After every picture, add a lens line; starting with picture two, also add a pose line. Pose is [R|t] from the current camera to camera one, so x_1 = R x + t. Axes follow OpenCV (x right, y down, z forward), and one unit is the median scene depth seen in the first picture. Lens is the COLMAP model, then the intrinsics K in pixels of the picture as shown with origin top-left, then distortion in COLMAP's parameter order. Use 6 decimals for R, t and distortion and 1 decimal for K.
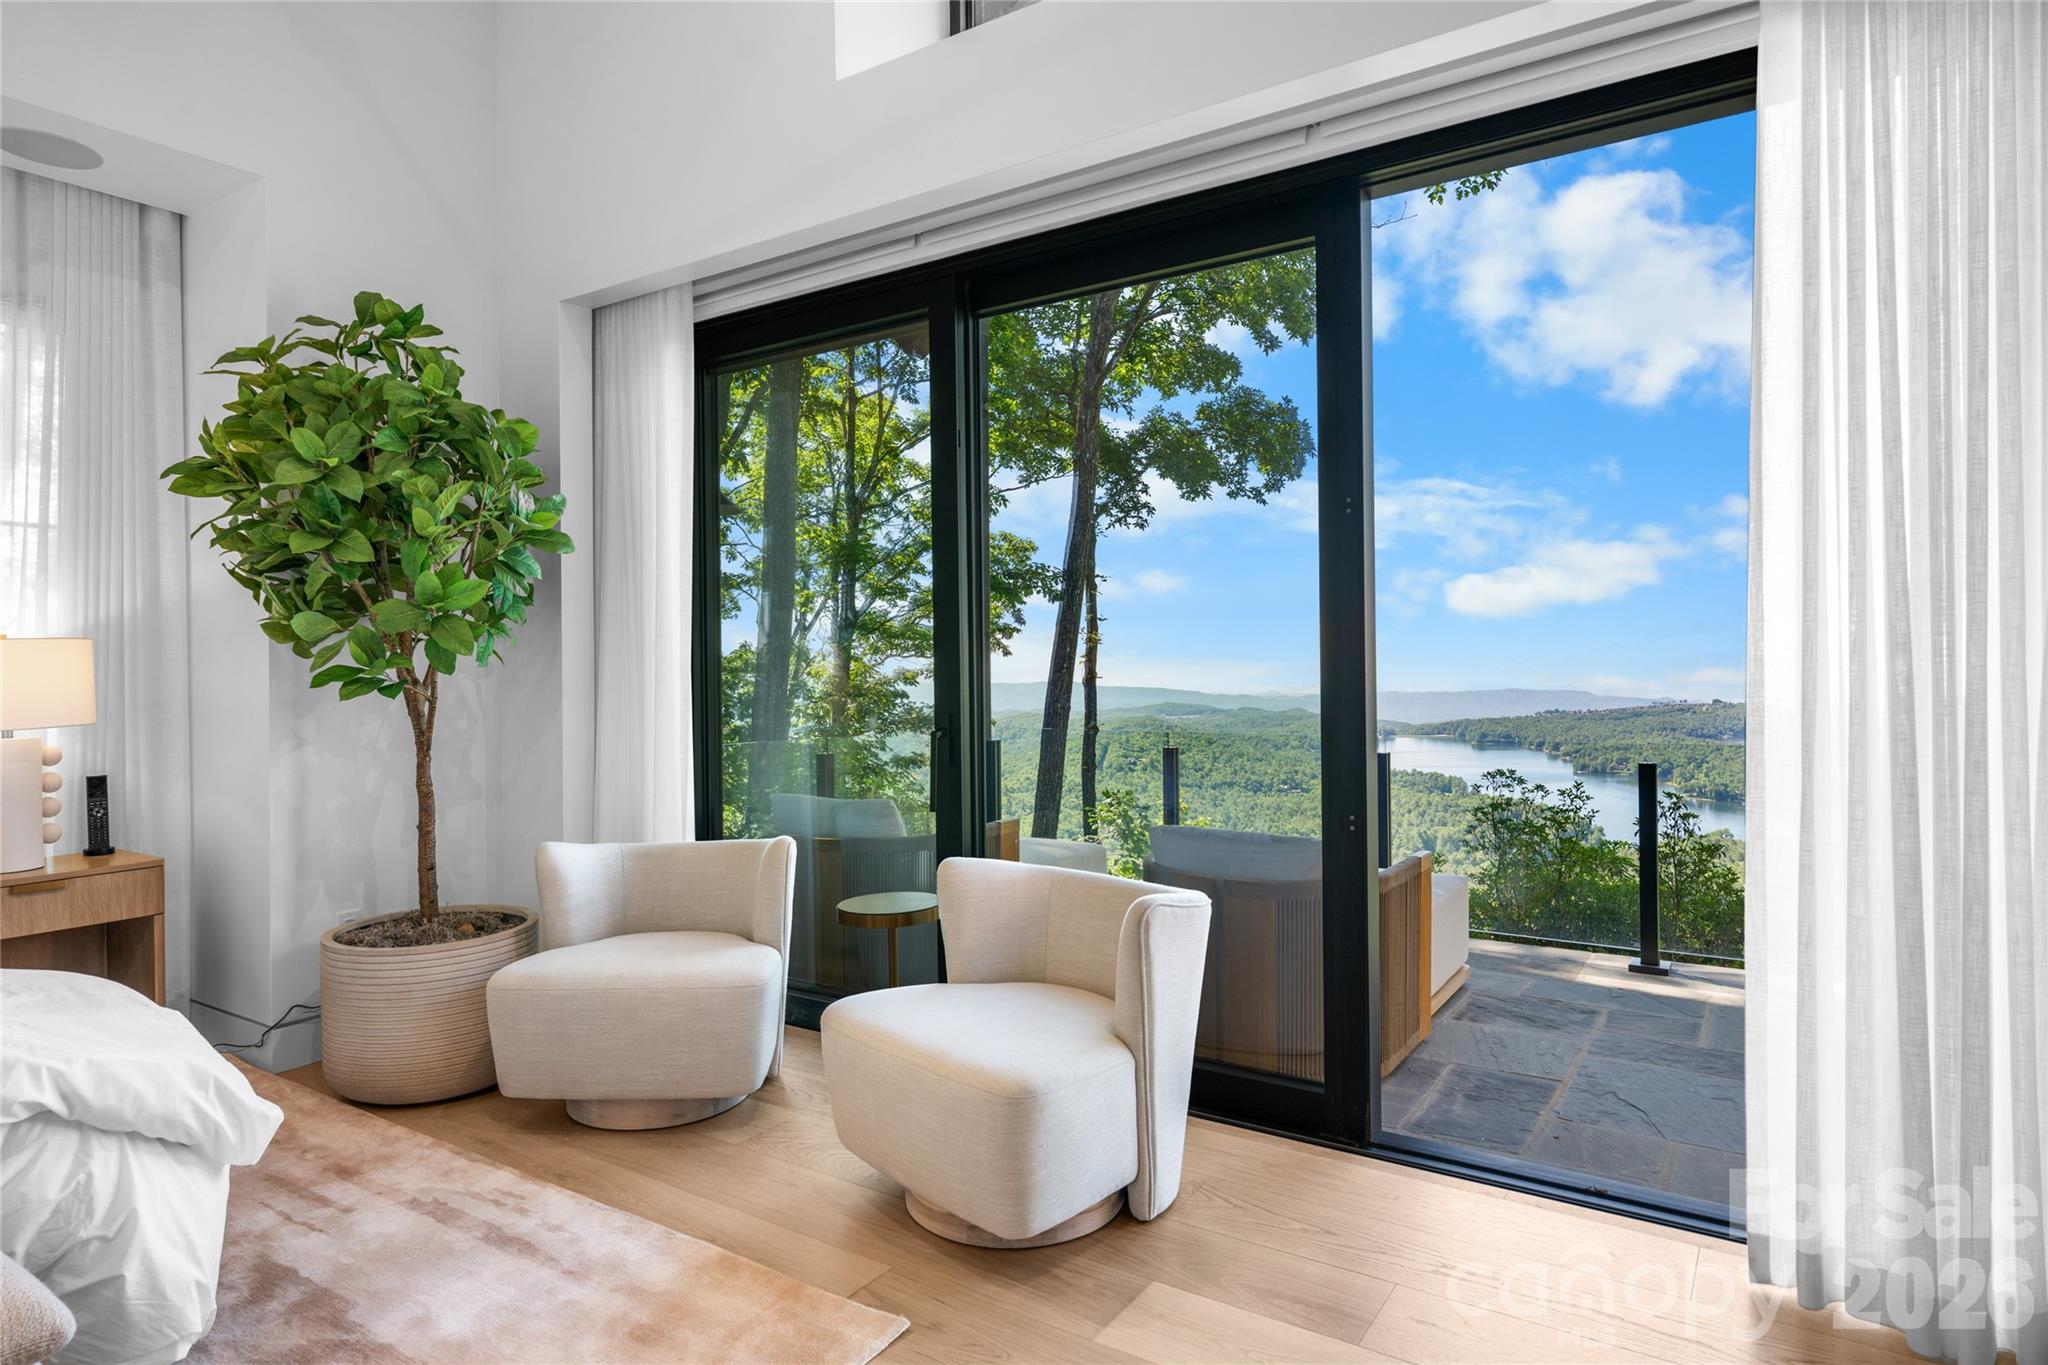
lens RADIAL K [[1145.4, 0, 1027.7], [0, 1145.4, 663.8], [0, 0, 1]] dist [0.003144, 0.001035]
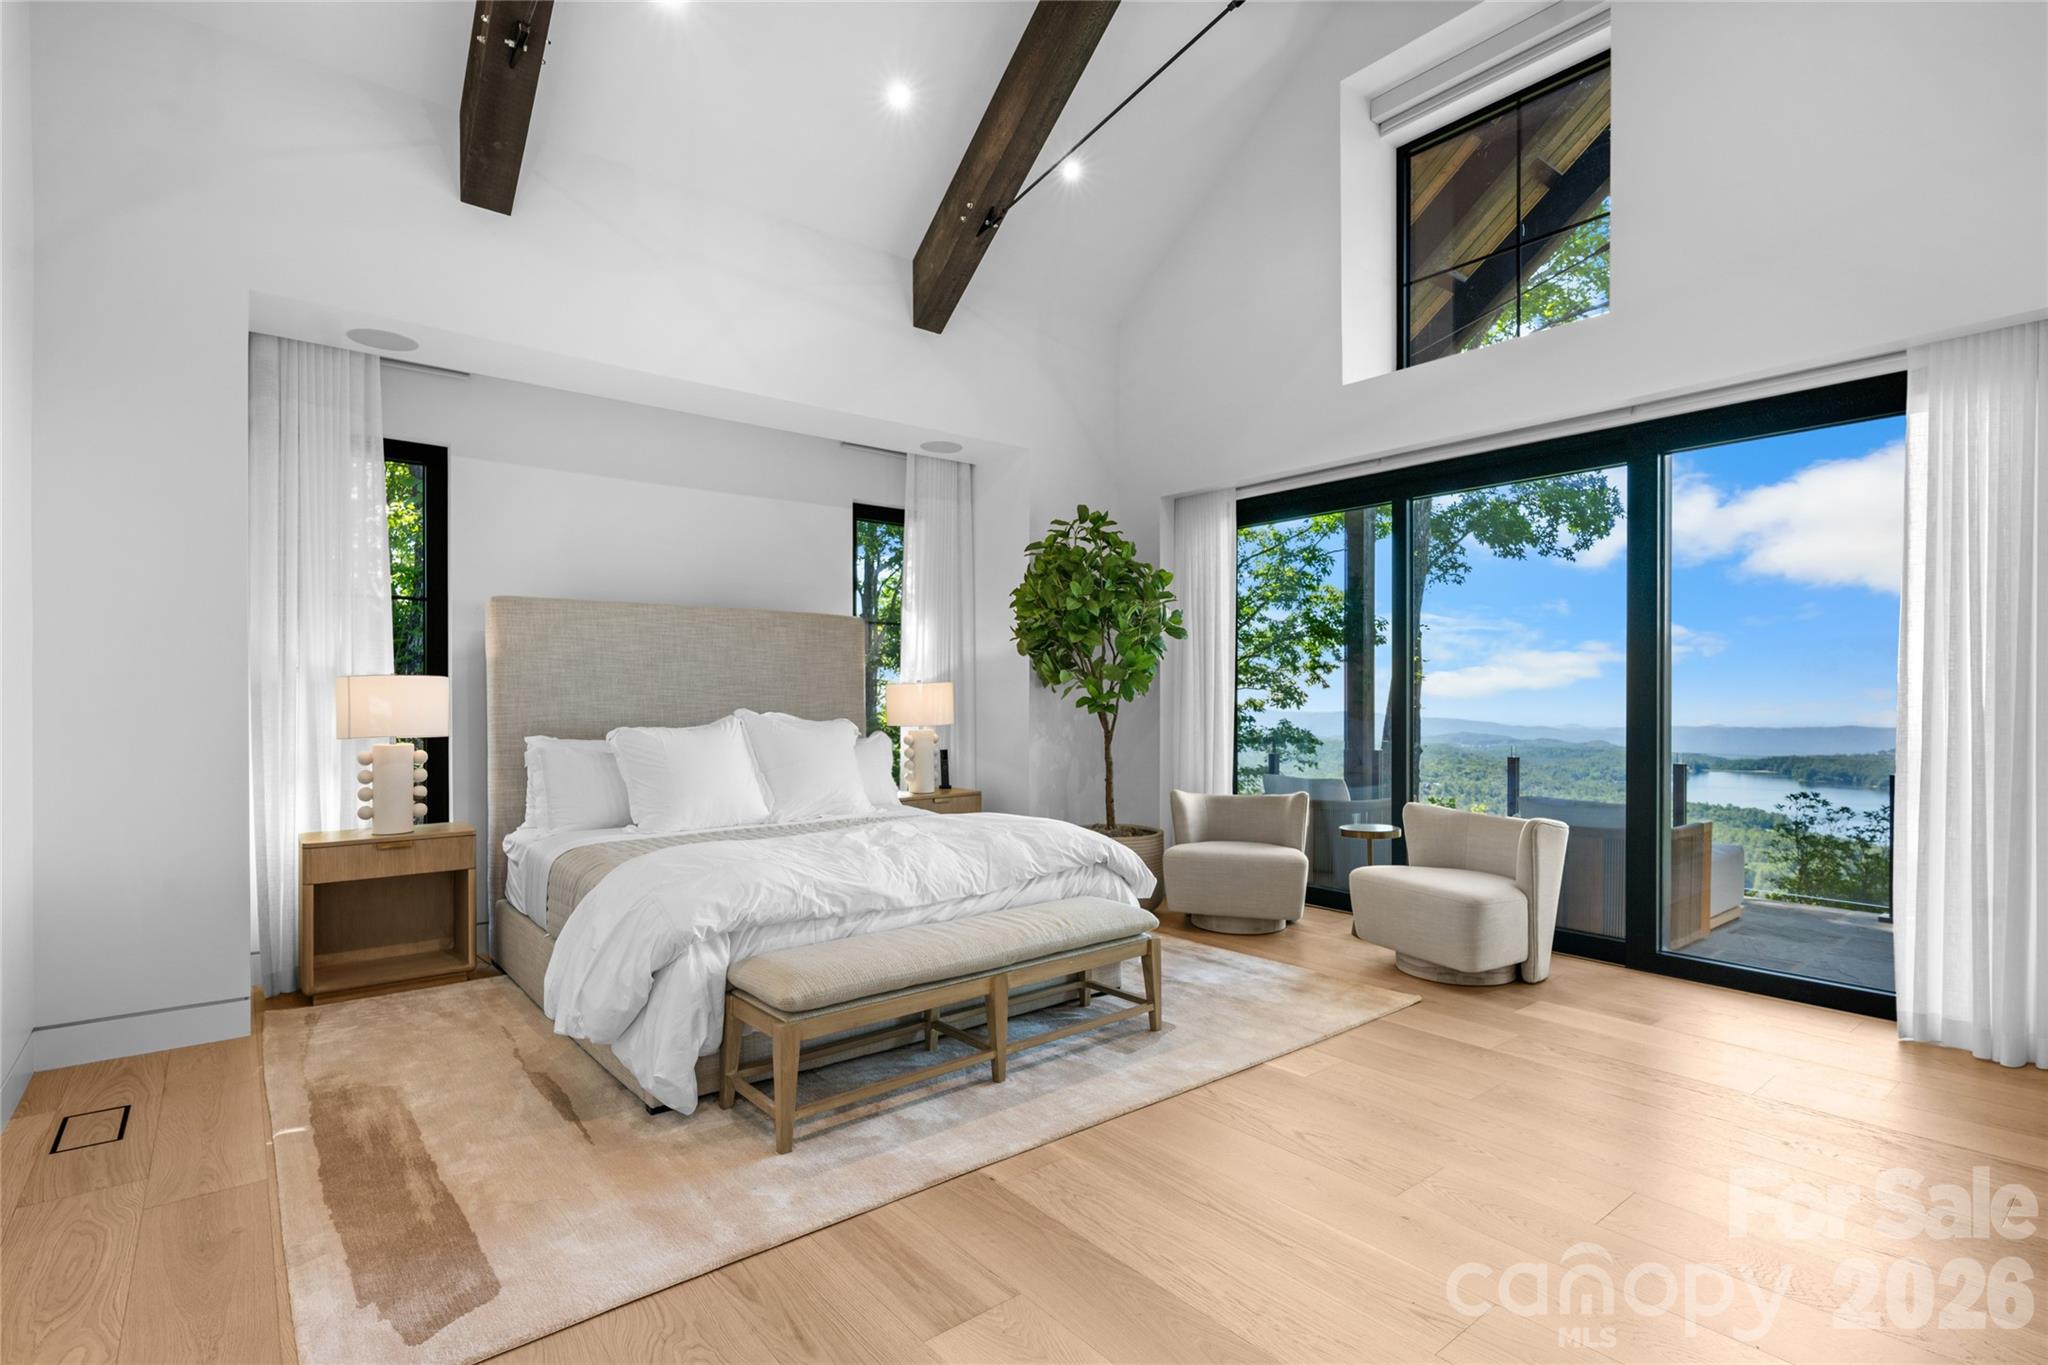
lens RADIAL K [[980.6, 0, 1027.9], [0, 980.6, 696.8], [0, 0, 1]] dist [0.004497, 0.000104]
pose [[0.956529, 0.011643, -0.291404, -0.049483], [-0.010486, 0.999930, 0.005531, -0.001723], [0.291448, -0.002235, 0.956584, -0.180050]]
